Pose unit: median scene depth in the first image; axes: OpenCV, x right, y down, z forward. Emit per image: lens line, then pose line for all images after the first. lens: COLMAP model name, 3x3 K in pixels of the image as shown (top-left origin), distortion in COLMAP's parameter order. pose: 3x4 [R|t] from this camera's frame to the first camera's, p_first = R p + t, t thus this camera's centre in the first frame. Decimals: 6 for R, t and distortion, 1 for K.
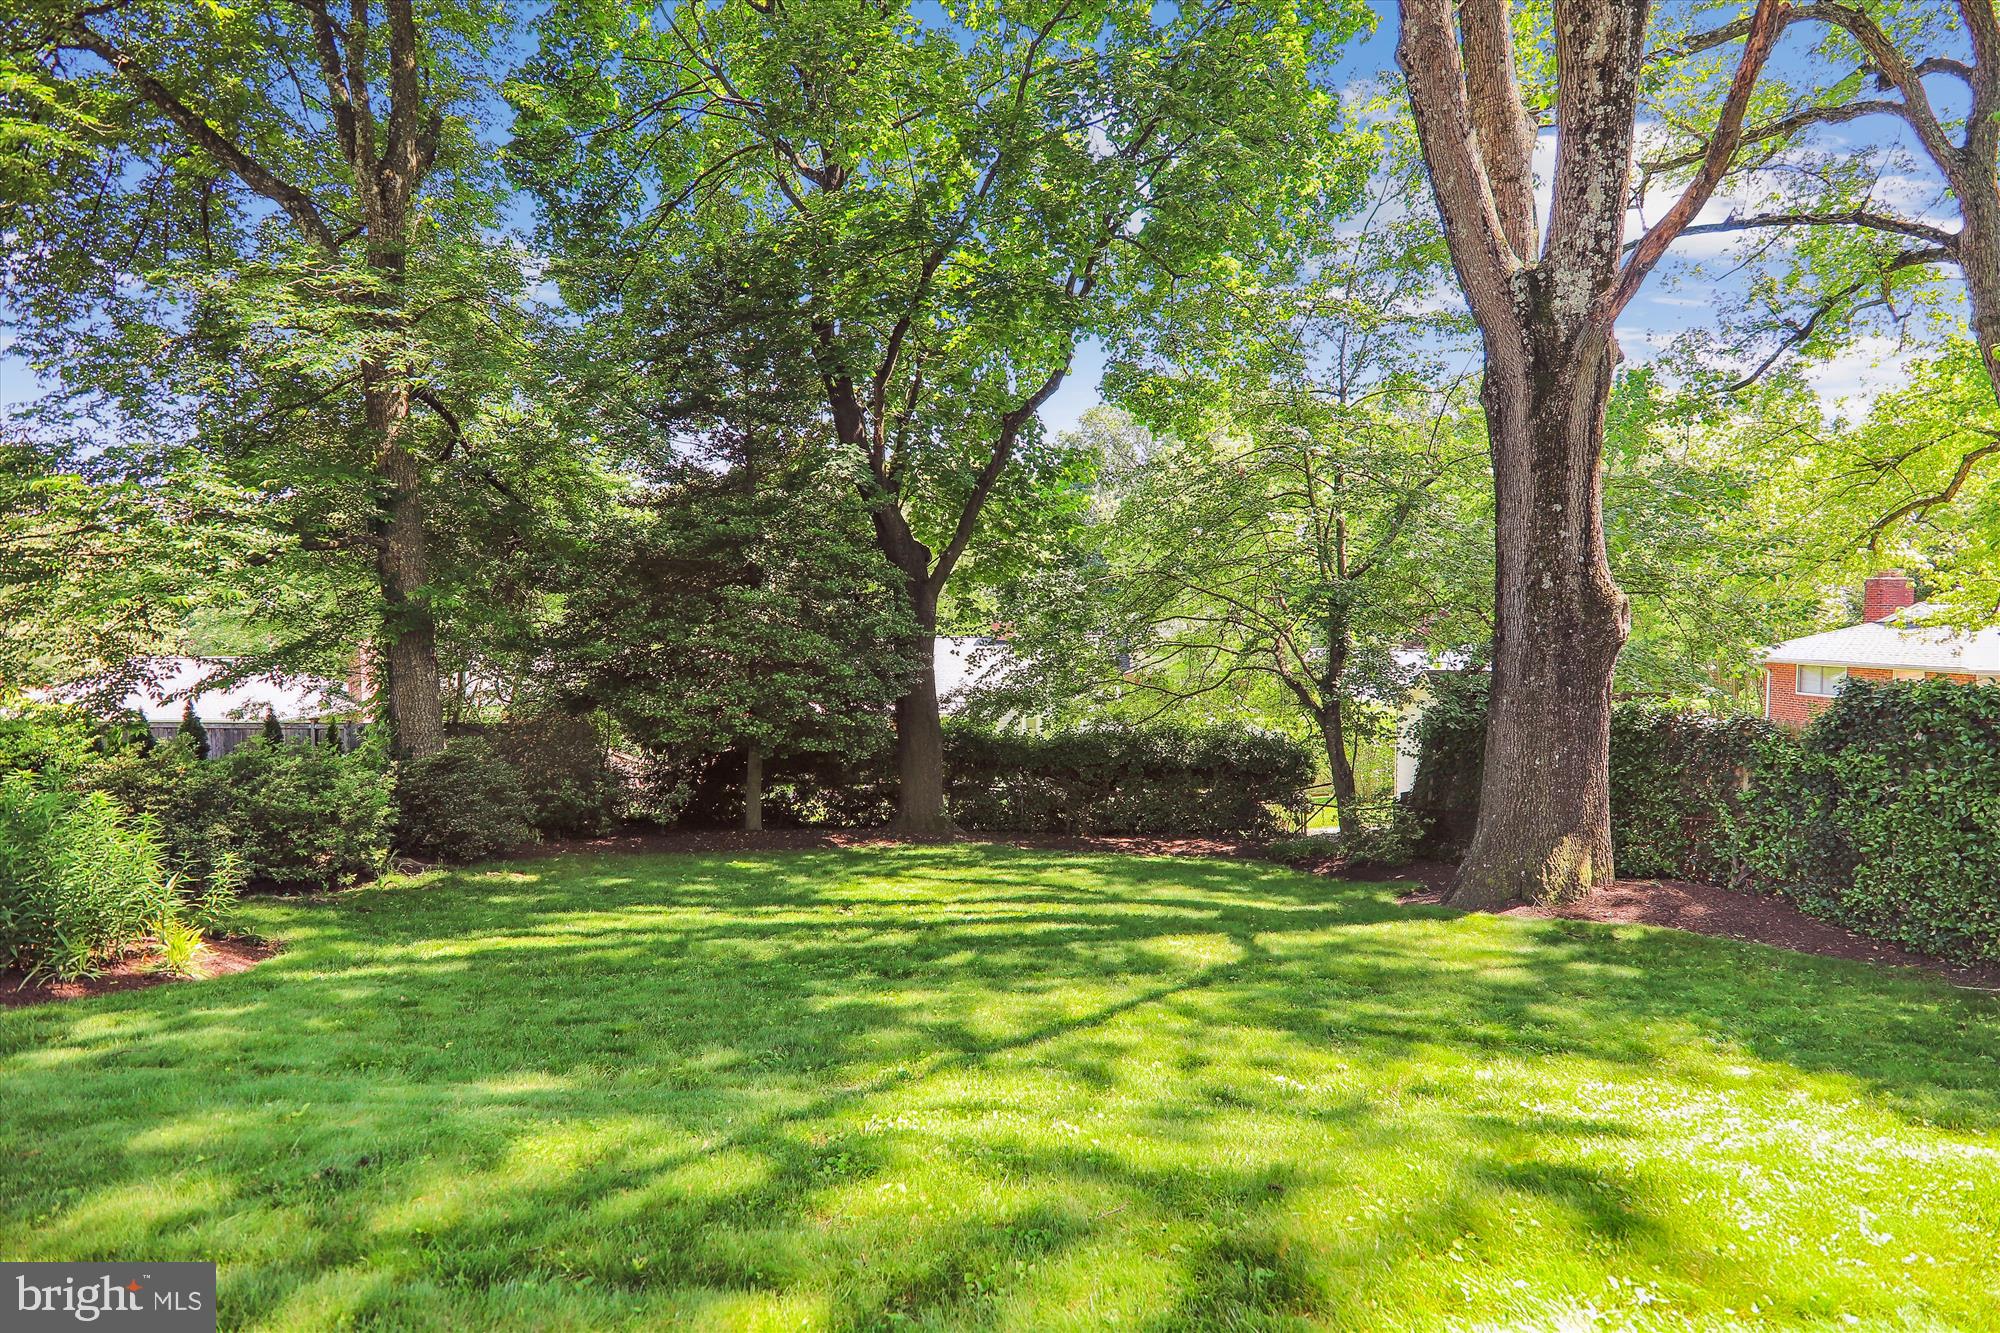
lens RADIAL K [[993.3, 0, 1009.9], [0, 993.3, 641.4], [0, 0, 1]] dist [-0.002271, 0.000262]
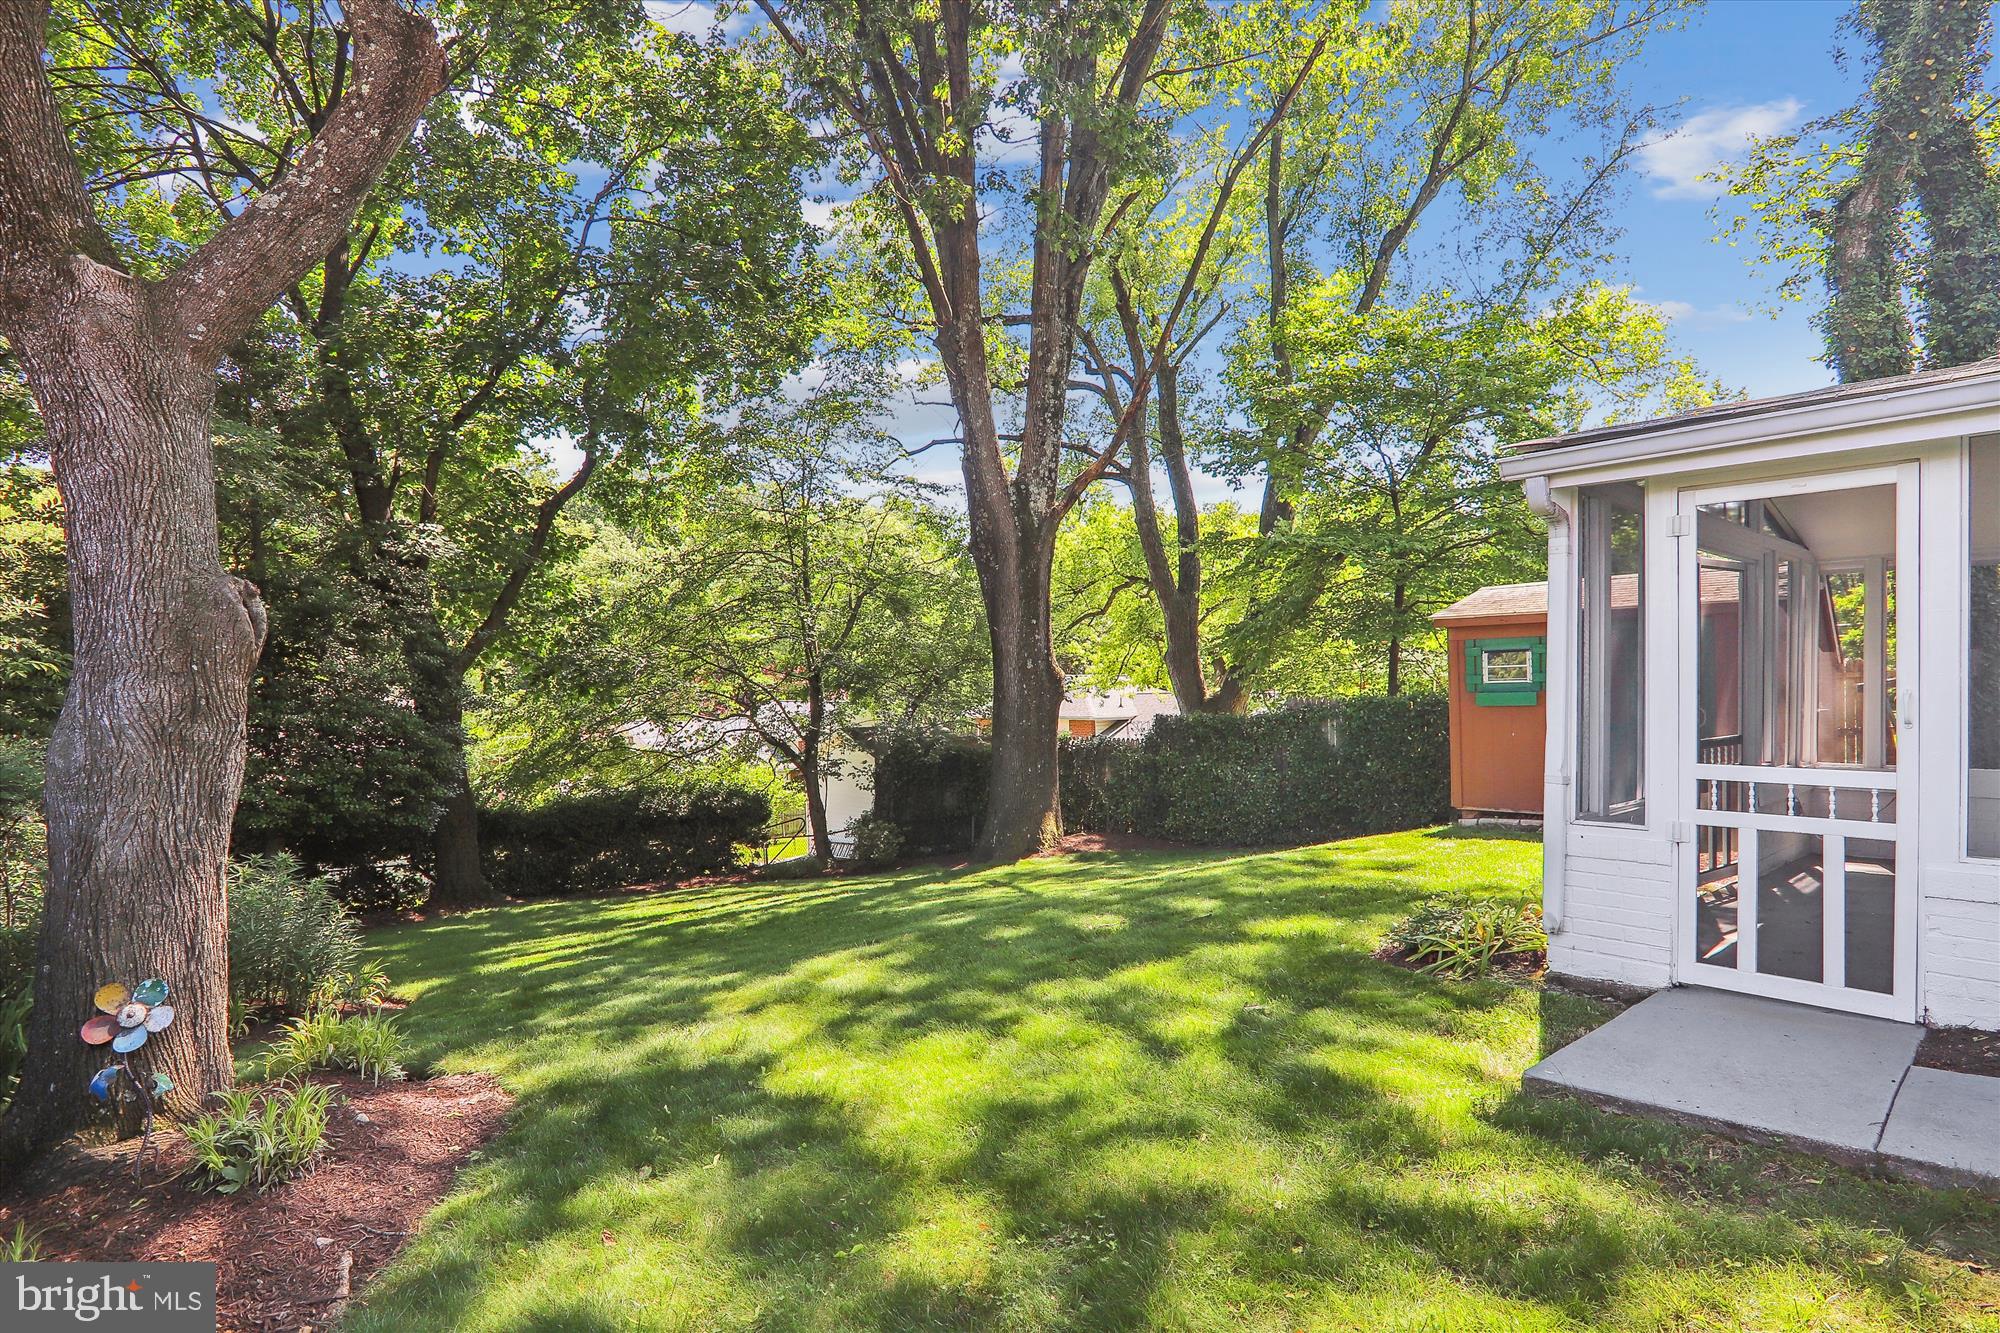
lens RADIAL K [[993.3, 0, 991.5], [0, 993.3, 682.5], [0, 0, 1]] dist [-0.002271, 0.000262]
pose [[0.744313, -0.010143, 0.667754, -0.374969], [0.032551, 0.999247, -0.021105, 0.002026], [-0.667038, 0.037445, 0.744082, -0.130210]]
